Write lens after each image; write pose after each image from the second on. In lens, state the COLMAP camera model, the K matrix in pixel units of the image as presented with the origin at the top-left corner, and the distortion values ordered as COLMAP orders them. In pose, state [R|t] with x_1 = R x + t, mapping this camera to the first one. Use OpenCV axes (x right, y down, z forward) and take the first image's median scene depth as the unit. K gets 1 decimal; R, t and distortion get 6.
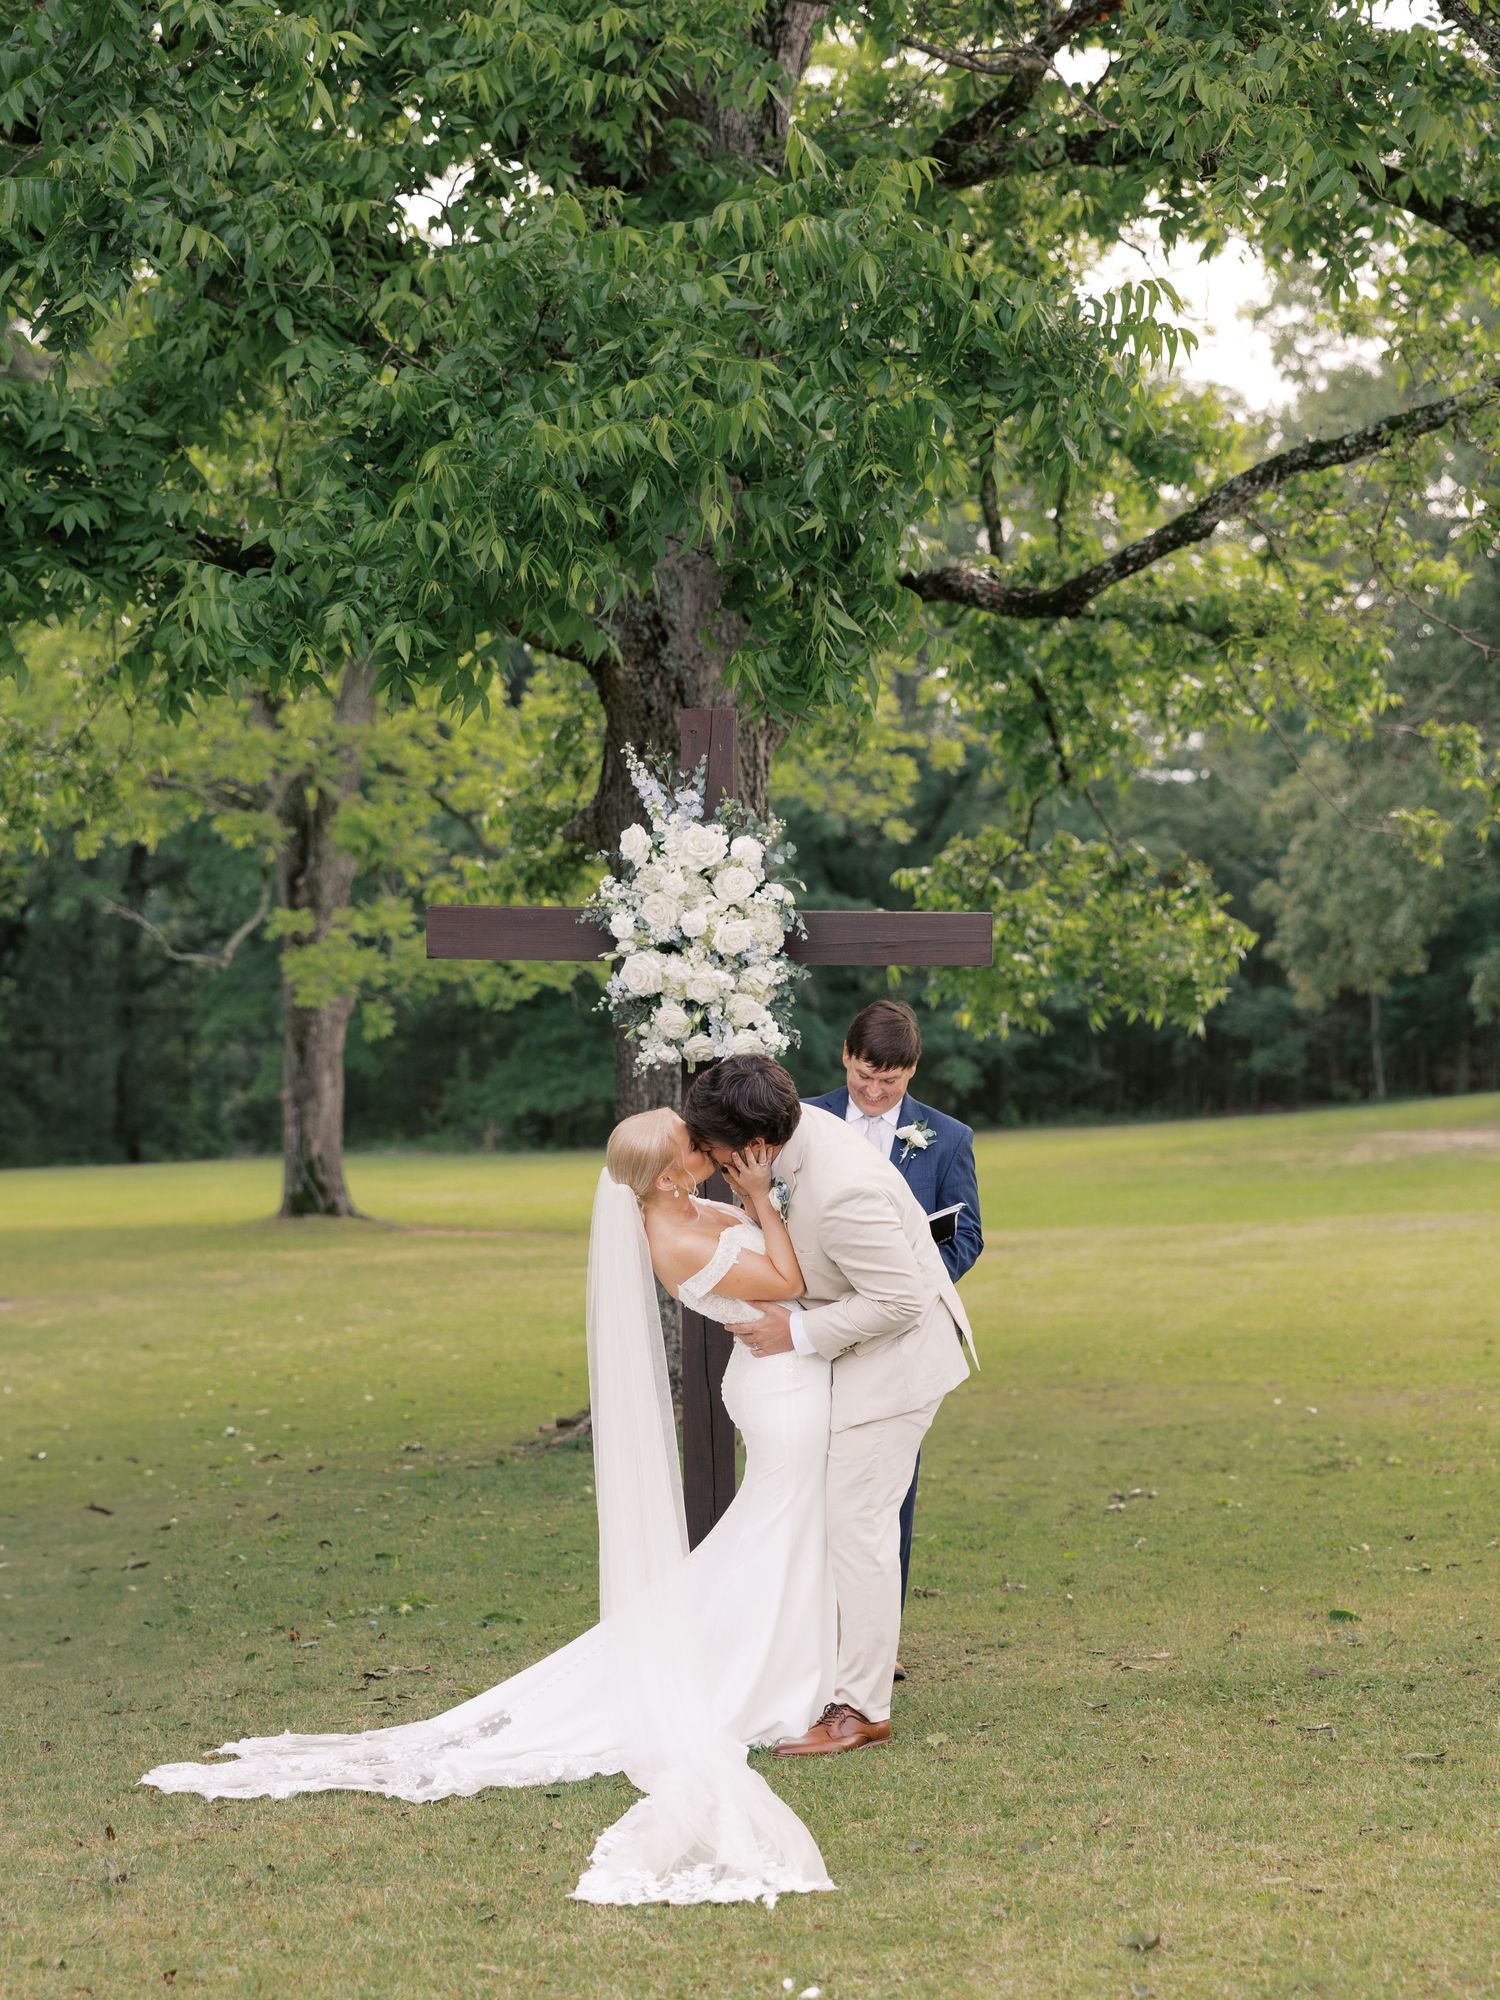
lens RADIAL K [[3306.8, 0, 771.3], [0, 3306.8, 981.0], [0, 0, 1]] dist [-0.128277, 0.000000]
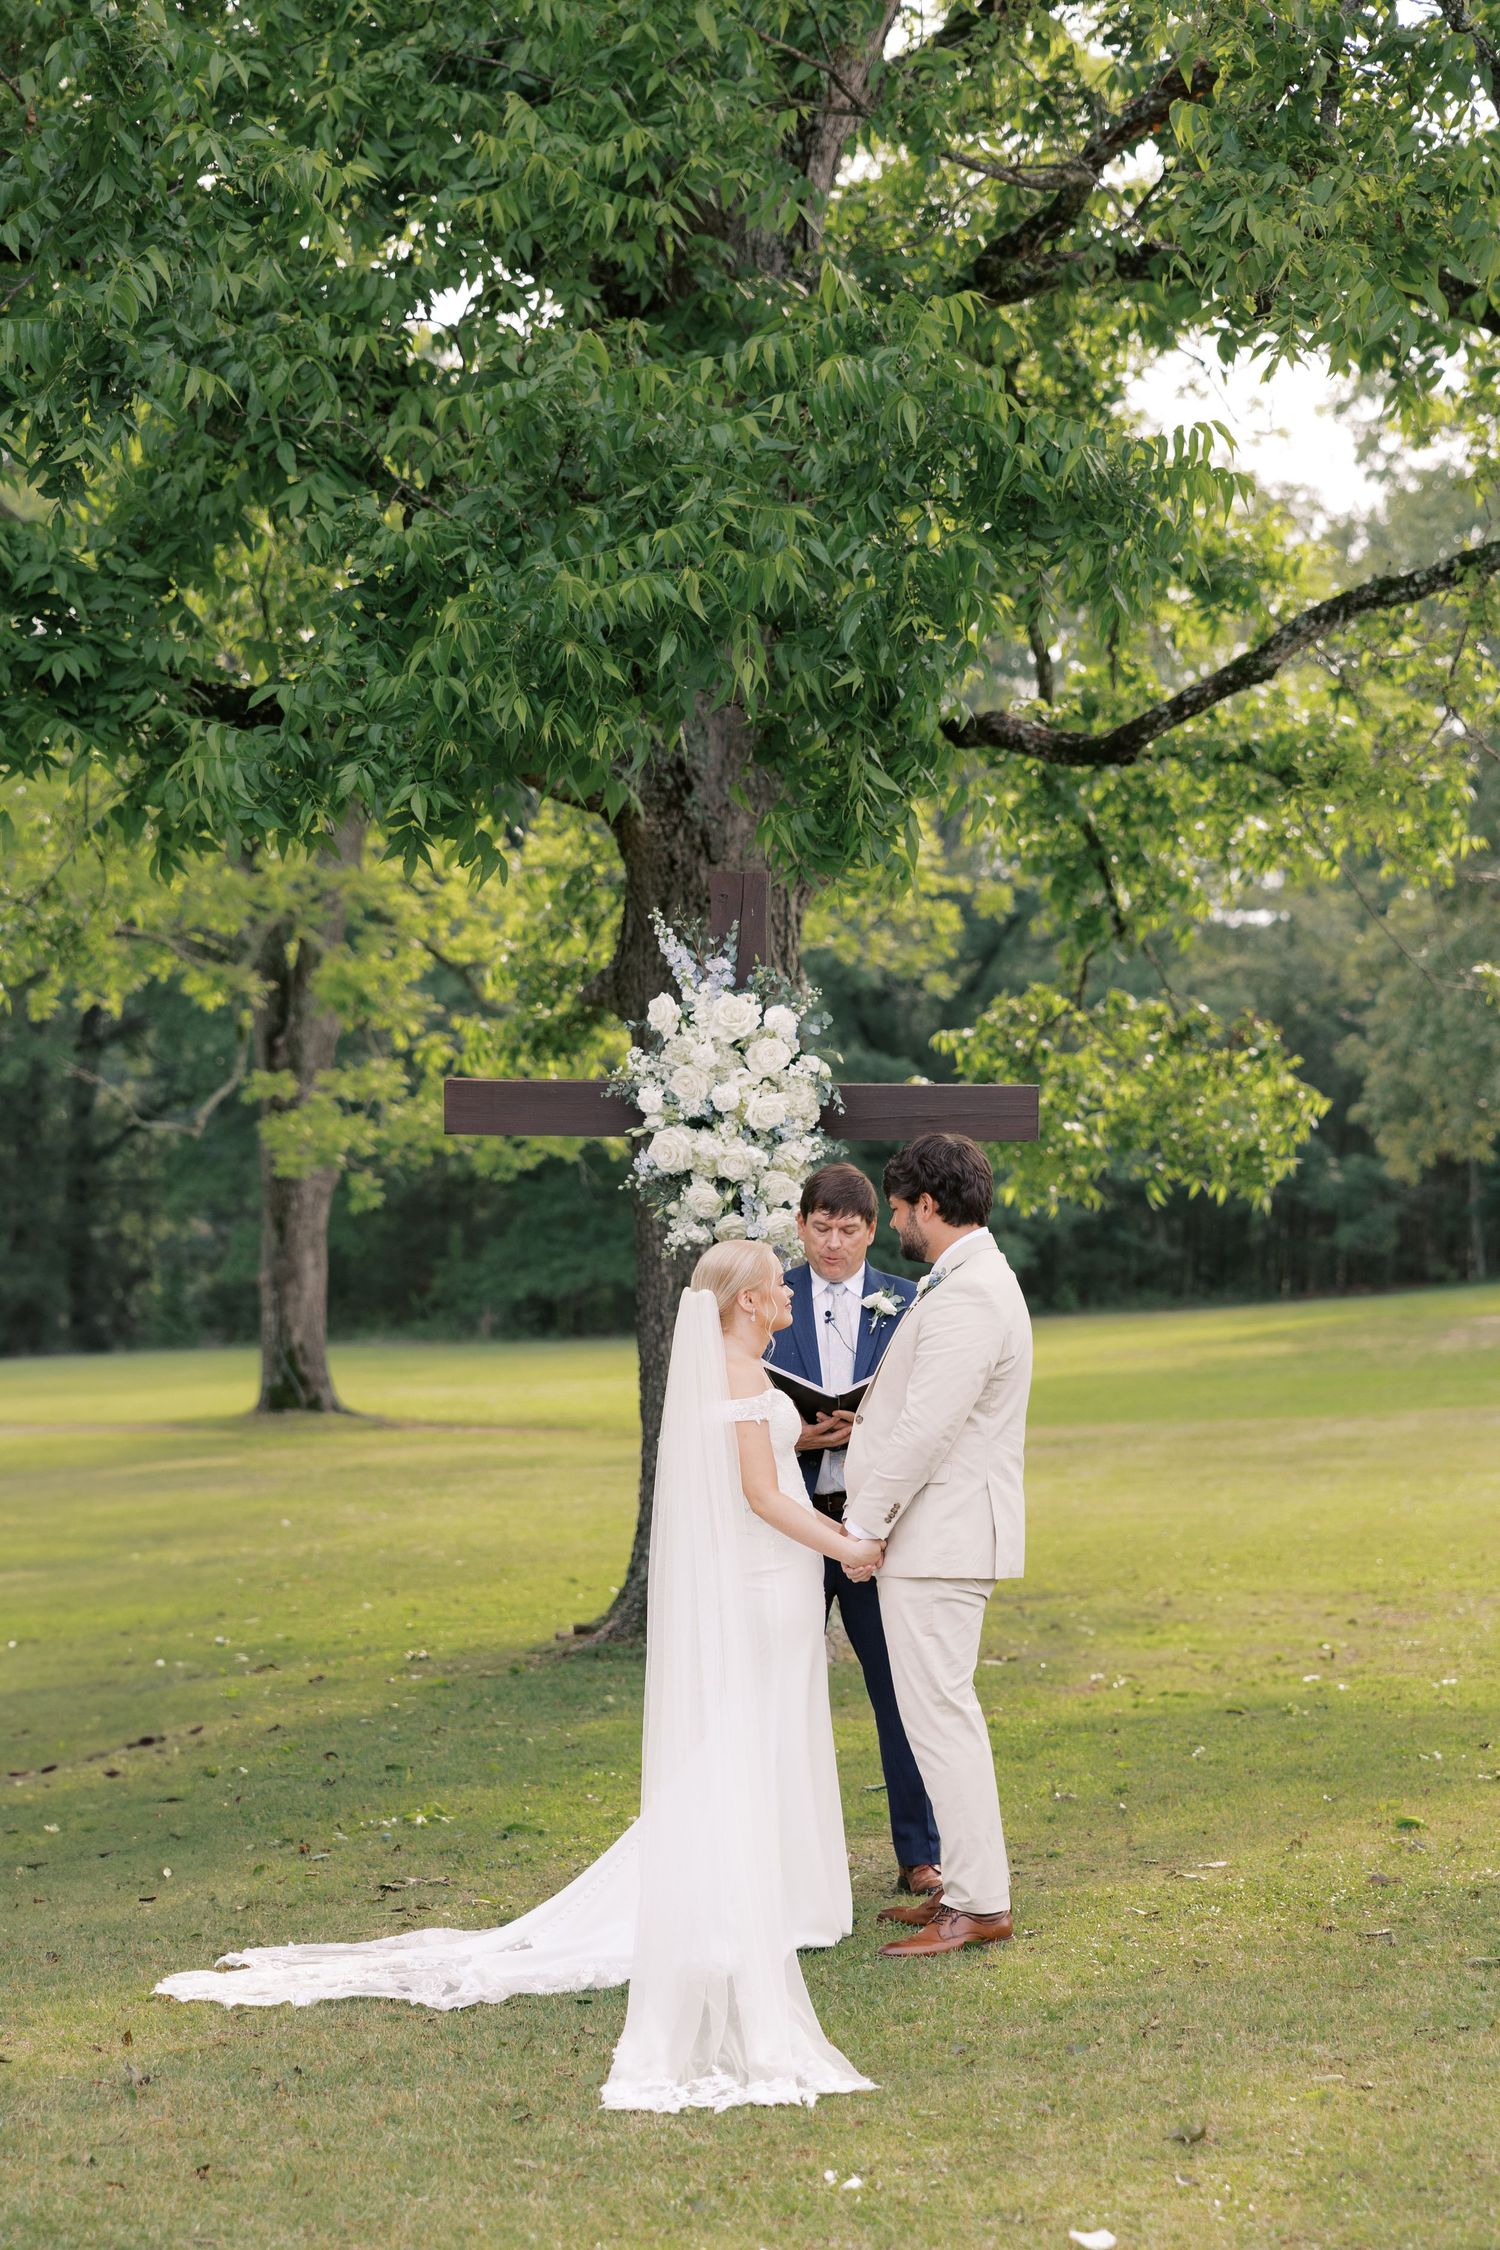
lens RADIAL K [[4434.7, 0, 731.2], [0, 4434.7, 1144.9], [0, 0, 1]] dist [-0.200077, 0.000000]
pose [[0.999955, -0.002349, -0.009214, -0.009597], [0.002401, 0.999982, 0.005534, -0.010322], [0.009201, -0.005556, 0.999942, -0.267449]]
